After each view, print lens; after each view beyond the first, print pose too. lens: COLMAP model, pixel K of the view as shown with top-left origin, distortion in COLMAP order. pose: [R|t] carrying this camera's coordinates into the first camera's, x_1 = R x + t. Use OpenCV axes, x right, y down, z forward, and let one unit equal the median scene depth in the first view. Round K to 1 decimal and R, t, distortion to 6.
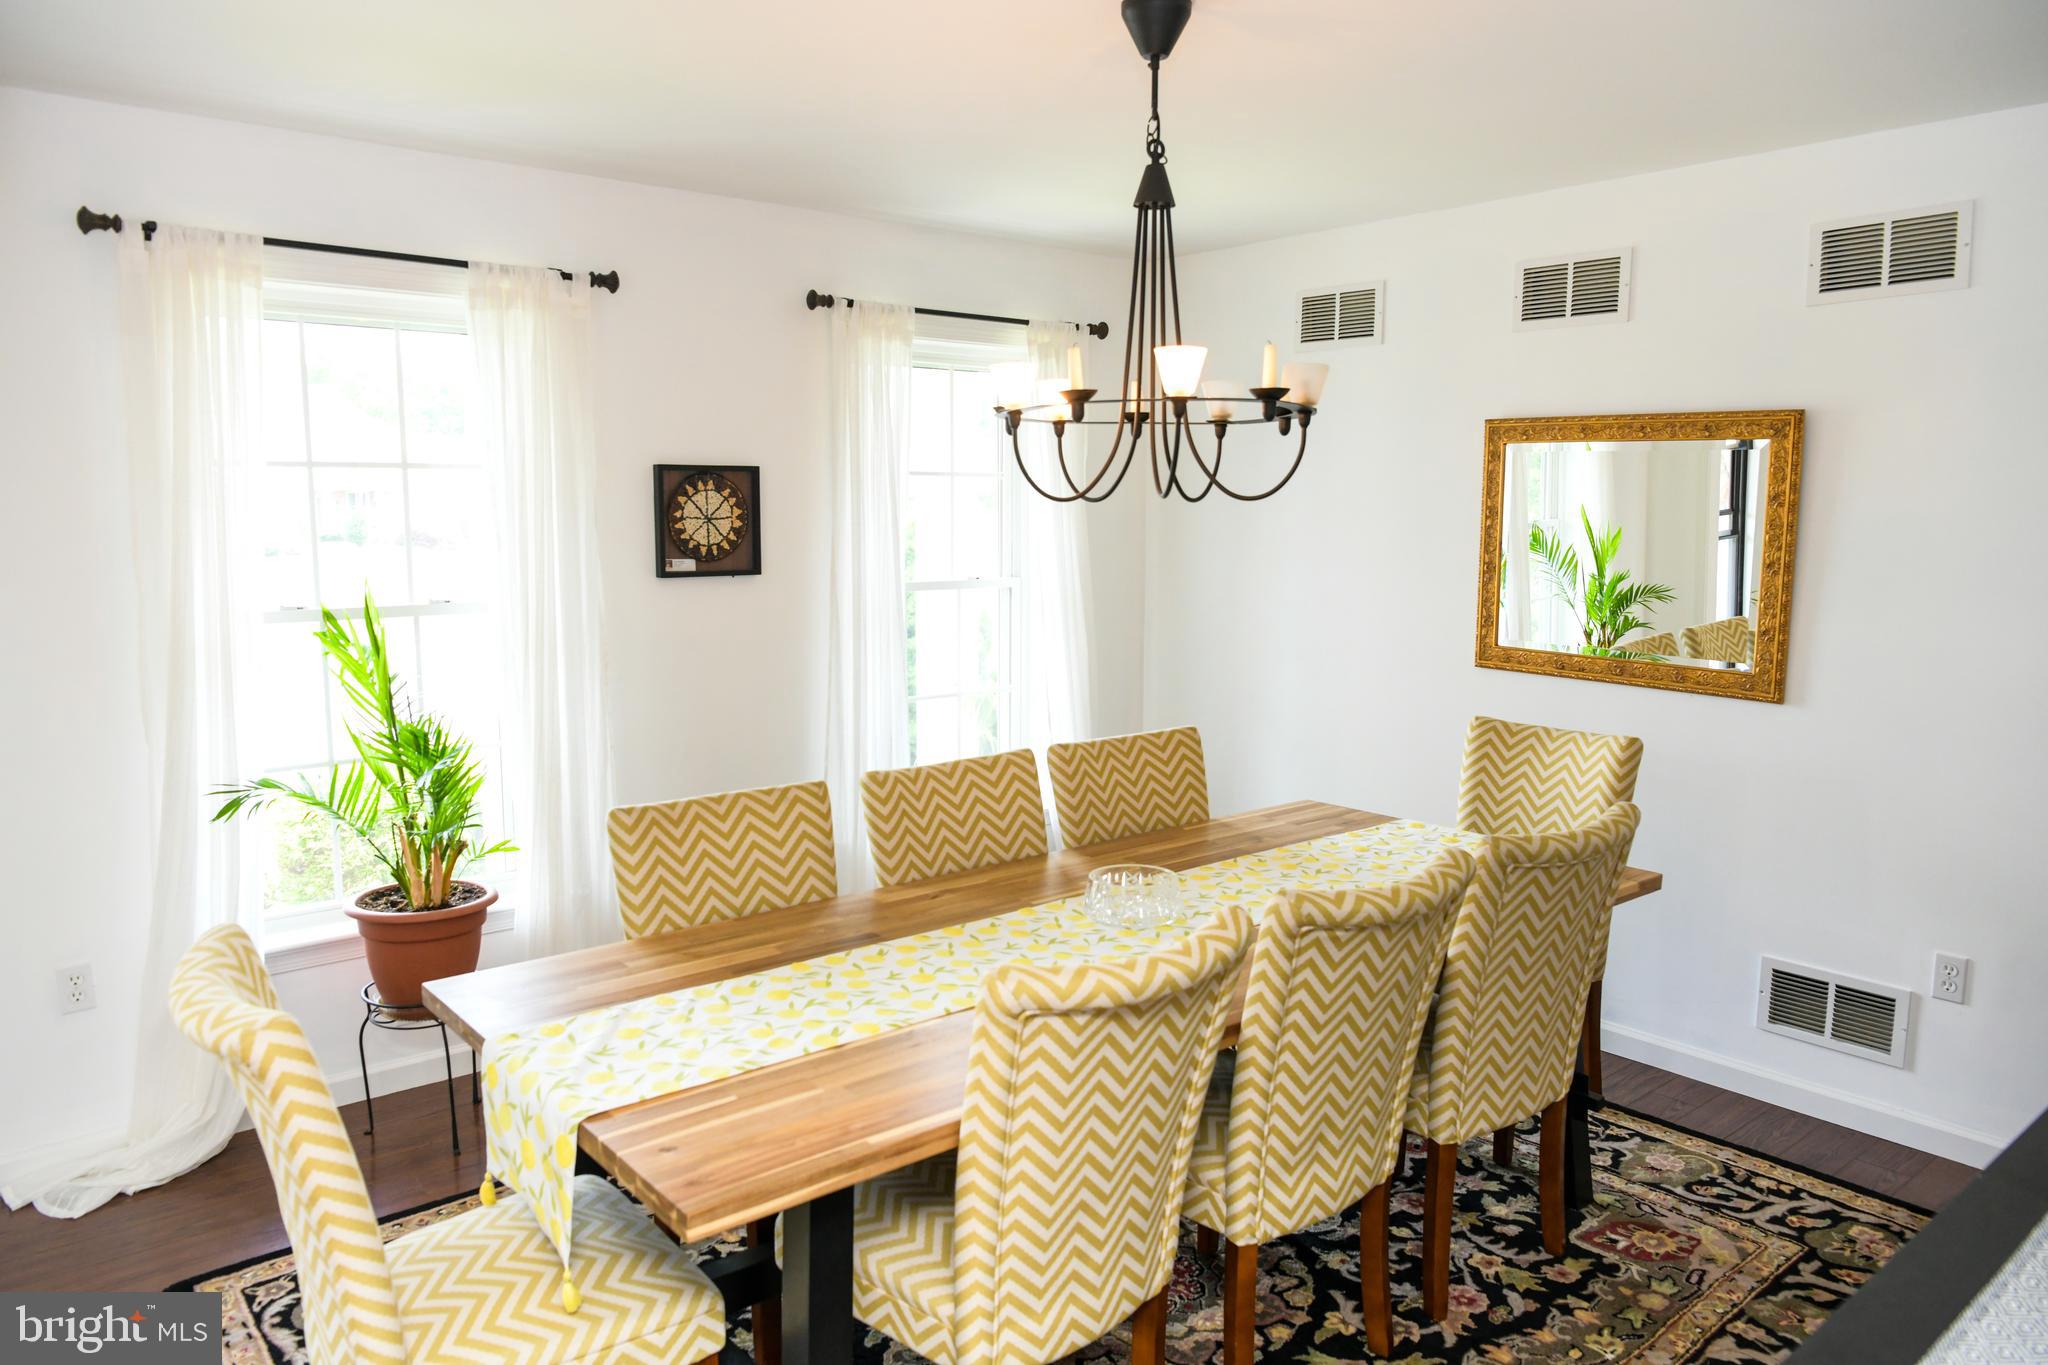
lens RADIAL K [[1410.4, 0, 1025.8], [0, 1410.4, 679.2], [0, 0, 1]] dist [-0.015857, 0.002664]
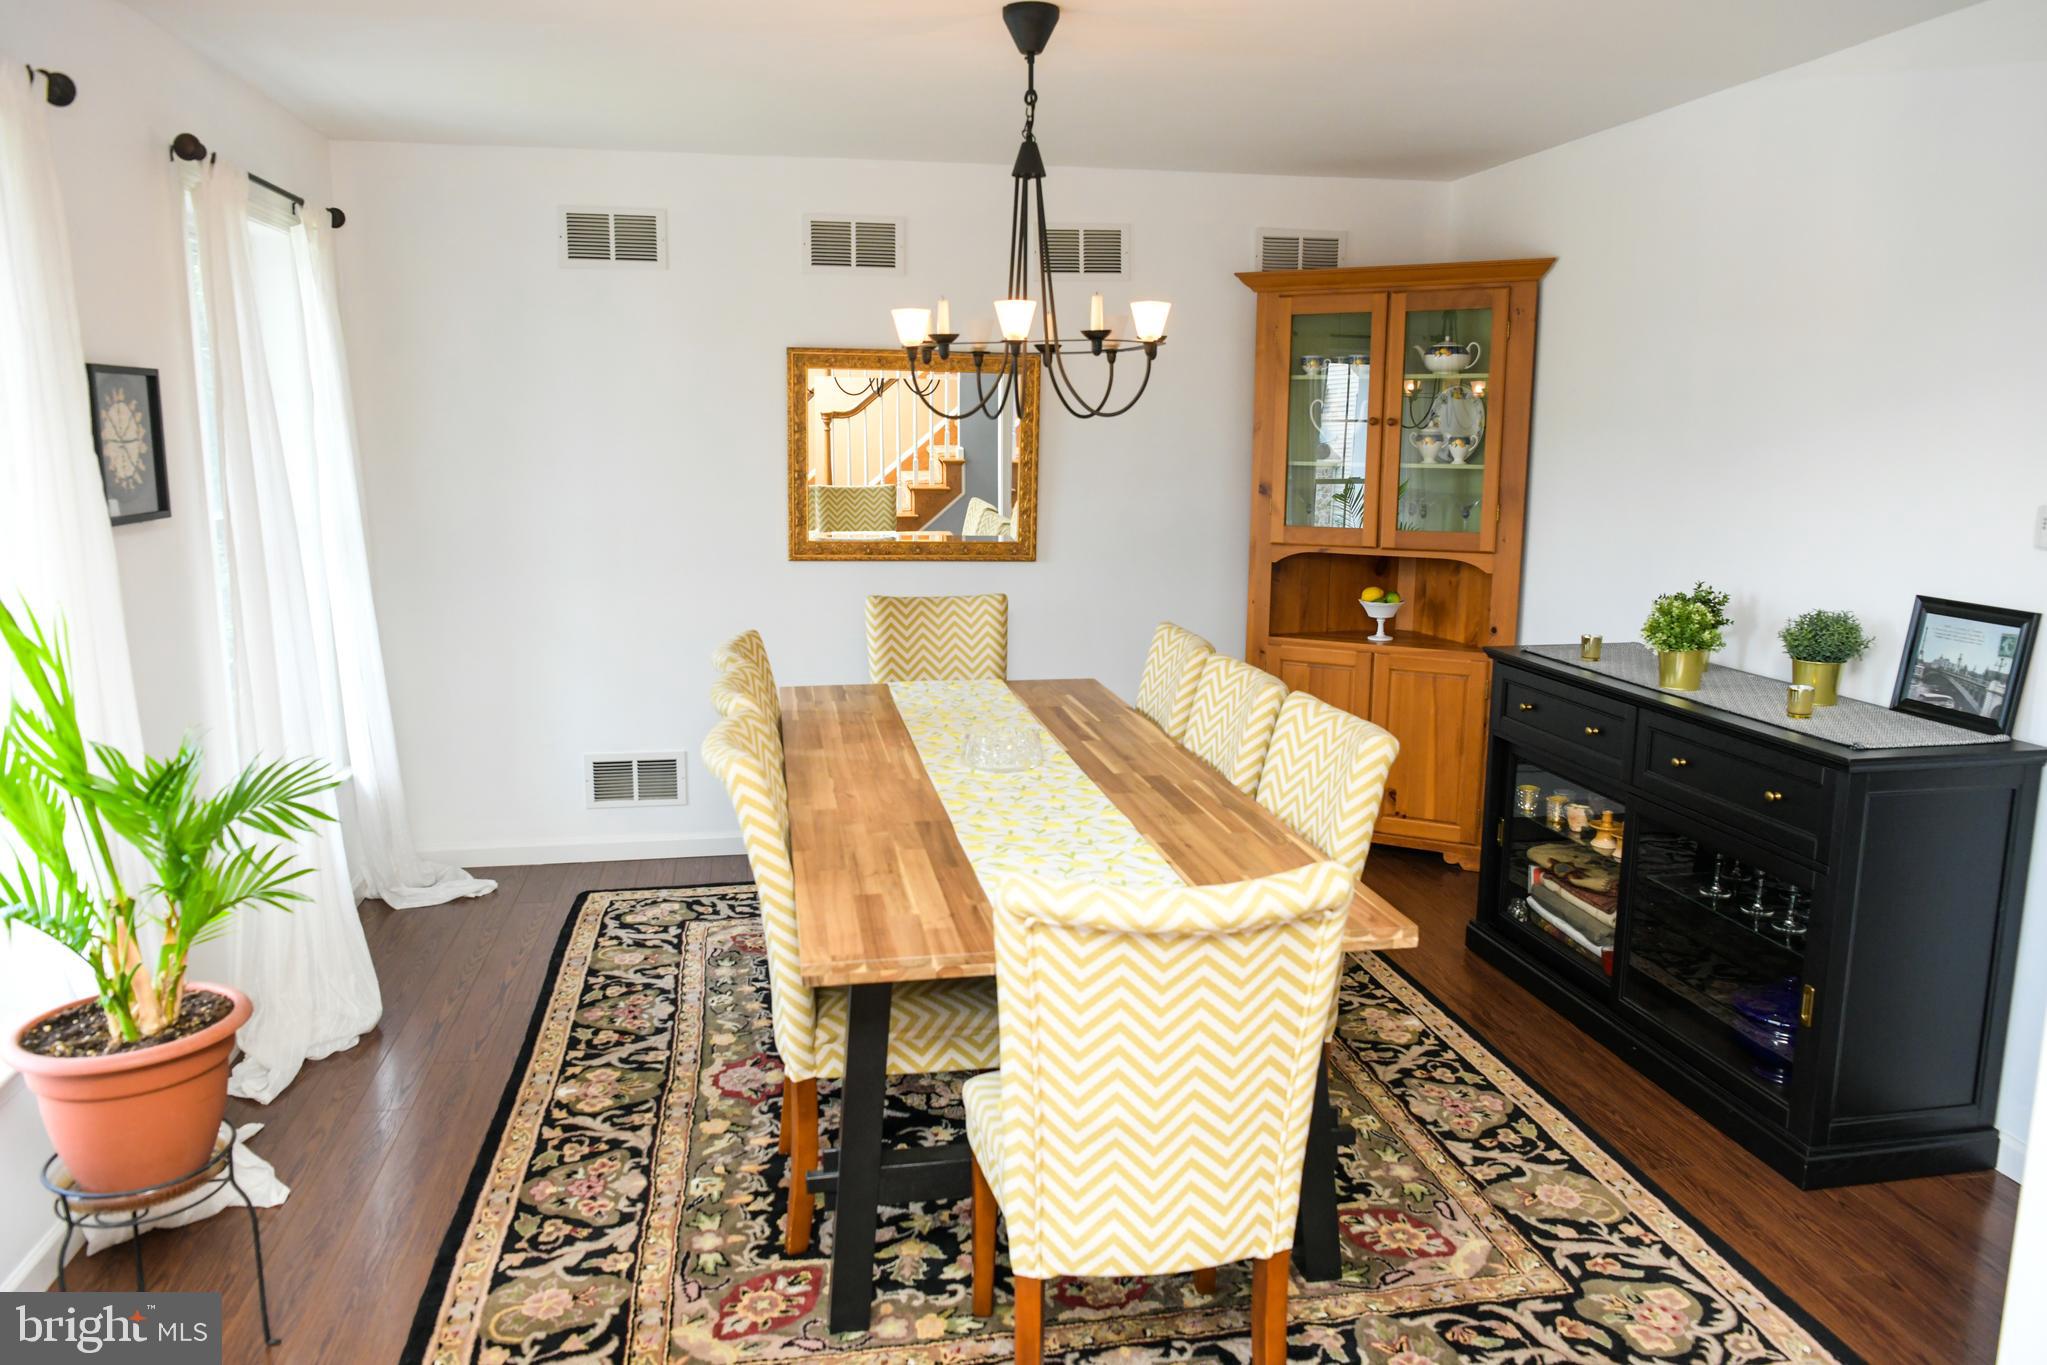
lens RADIAL K [[1409.7, 0, 1059.3], [0, 1409.7, 688.8], [0, 0, 1]] dist [-0.015857, 0.002664]
pose [[0.495174, -0.160794, 0.853785, -0.718118], [0.106646, 0.986542, 0.123945, -0.031316], [-0.862224, 0.029679, 0.505658, 0.267457]]
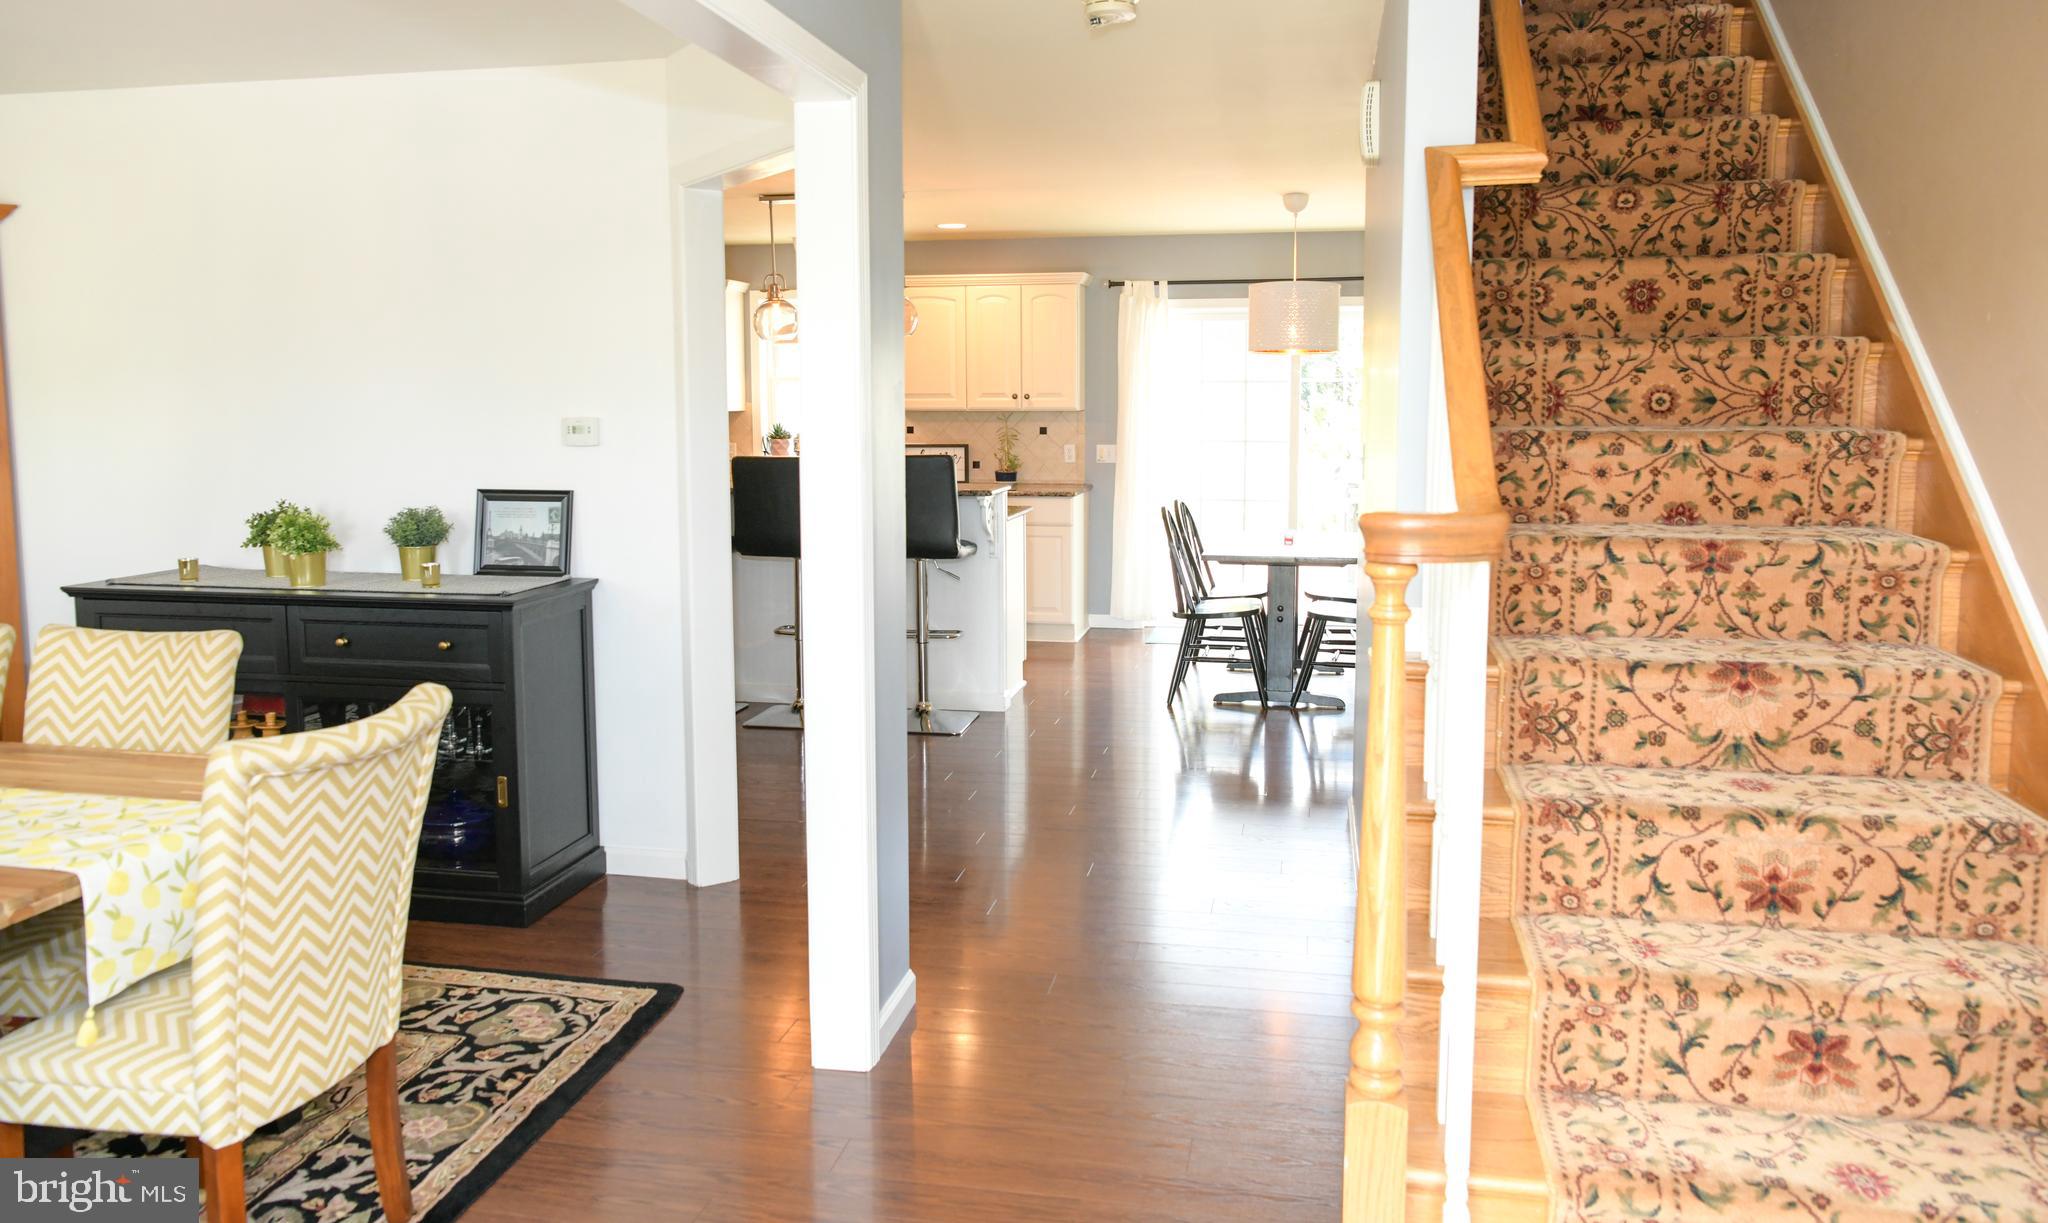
lens RADIAL K [[1387.9, 0, 1009.9], [0, 1387.9, 596.7], [0, 0, 1]] dist [-0.040259, 0.000458]
pose [[-0.615907, -0.115152, 0.779358, -0.896122], [0.093049, 0.971703, 0.217105, -0.046398], [-0.782305, 0.206235, -0.587764, 0.595511]]
